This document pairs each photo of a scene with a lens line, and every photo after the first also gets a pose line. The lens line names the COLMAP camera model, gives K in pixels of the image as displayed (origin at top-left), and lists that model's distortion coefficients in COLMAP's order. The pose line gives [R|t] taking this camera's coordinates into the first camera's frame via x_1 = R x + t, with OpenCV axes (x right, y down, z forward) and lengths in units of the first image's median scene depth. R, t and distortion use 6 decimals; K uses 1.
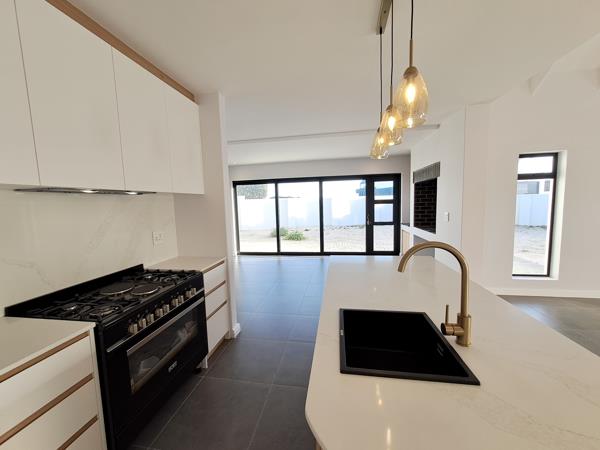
lens RADIAL K [[238.9, 0, 294.9], [0, 238.9, 224.3], [0, 0, 1]] dist [-0.002619, 0.000309]
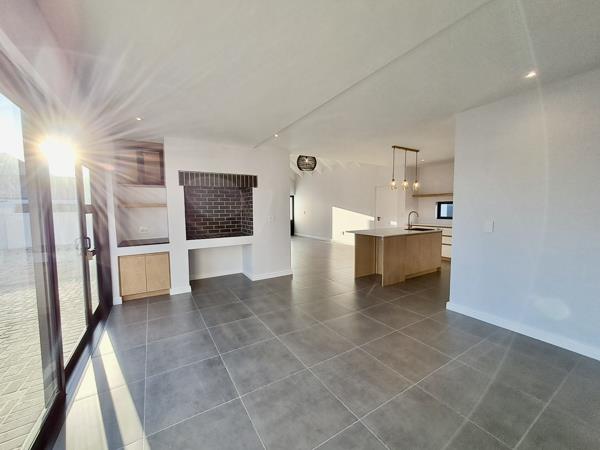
lens RADIAL K [[238.9, 0, 295.2], [0, 238.9, 225.5], [0, 0, 1]] dist [-0.002619, 0.000309]
pose [[-0.654978, -0.015845, 0.755482, -0.486617], [0.100622, 0.989048, 0.107979, -0.125653], [-0.748919, 0.146742, -0.646210, 1.761416]]
